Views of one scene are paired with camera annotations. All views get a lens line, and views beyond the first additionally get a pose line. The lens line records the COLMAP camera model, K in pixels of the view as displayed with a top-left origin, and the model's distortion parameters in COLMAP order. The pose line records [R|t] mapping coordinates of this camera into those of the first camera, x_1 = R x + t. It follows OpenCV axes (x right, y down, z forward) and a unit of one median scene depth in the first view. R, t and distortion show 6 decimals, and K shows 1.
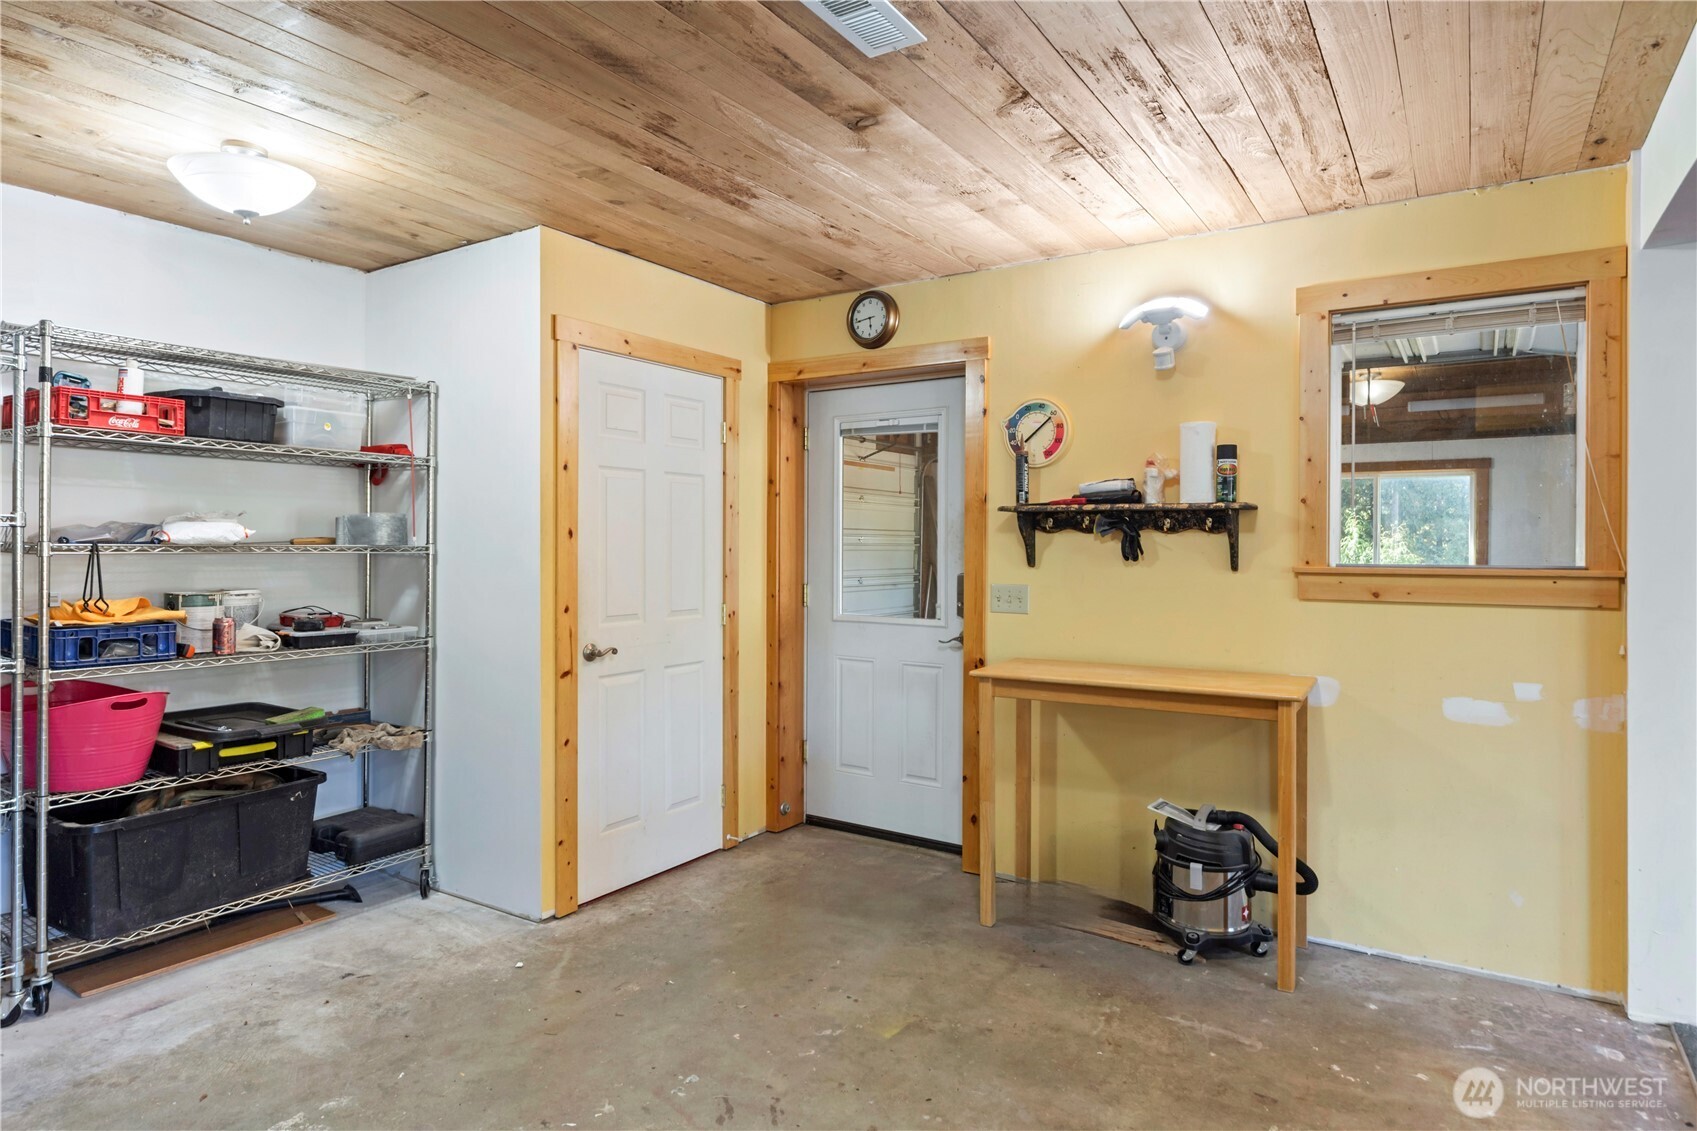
lens RADIAL K [[969.0, 0, 857.1], [0, 969.0, 536.2], [0, 0, 1]] dist [0.001521, 0.000407]
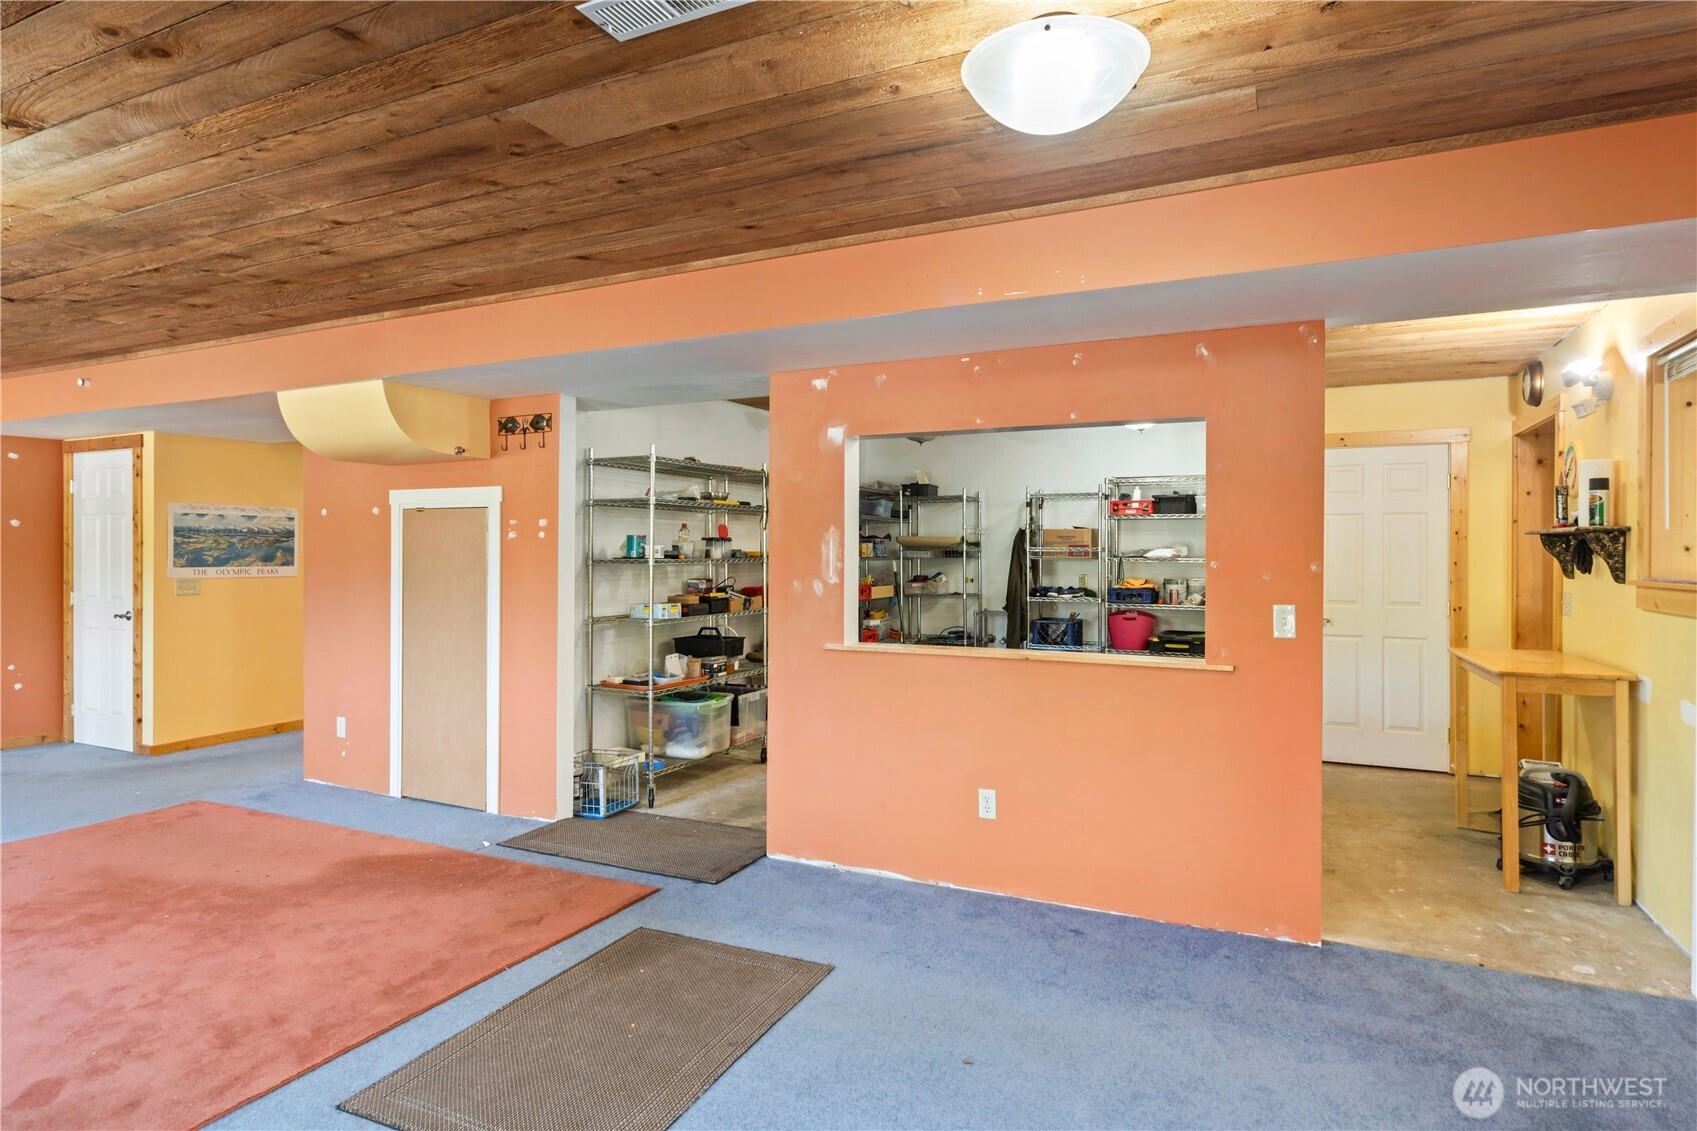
lens RADIAL K [[920.1, 0, 842.1], [0, 920.1, 547.2], [0, 0, 1]] dist [0.003533, 0.000288]
pose [[0.124759, -0.008017, -0.992155, 1.628374], [0.003740, 0.999964, -0.007610, -0.004599], [0.992180, -0.002761, 0.124785, -0.083405]]
